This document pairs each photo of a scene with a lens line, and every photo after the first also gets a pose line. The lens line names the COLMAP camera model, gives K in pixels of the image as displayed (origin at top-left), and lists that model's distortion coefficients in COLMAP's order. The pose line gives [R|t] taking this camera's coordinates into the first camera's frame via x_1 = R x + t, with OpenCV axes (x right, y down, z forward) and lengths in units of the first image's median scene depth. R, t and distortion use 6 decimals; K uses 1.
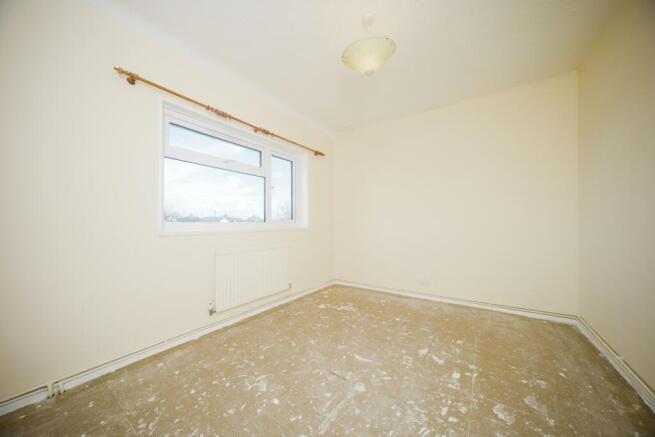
lens RADIAL K [[229.4, 0, 329.0], [0, 229.4, 218.9], [0, 0, 1]] dist [-0.007612, 0.000051]
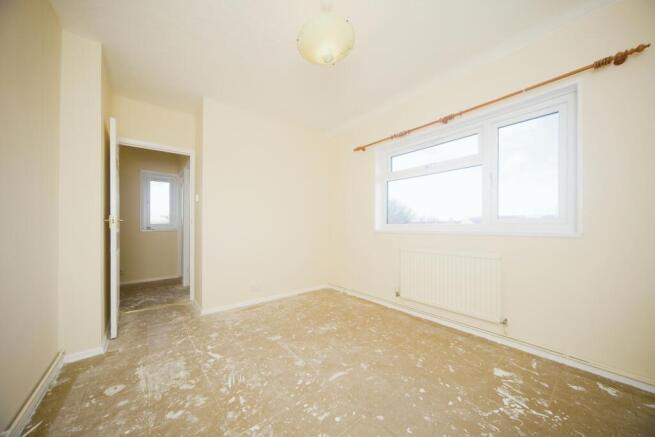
lens RADIAL K [[229.4, 0, 326.8], [0, 229.4, 223.6], [0, 0, 1]] dist [-0.007612, 0.000051]
pose [[-0.287764, -0.001731, -0.957700, 0.941054], [0.023992, 0.999671, -0.009016, 0.014159], [0.957401, -0.025572, -0.287628, 1.130923]]
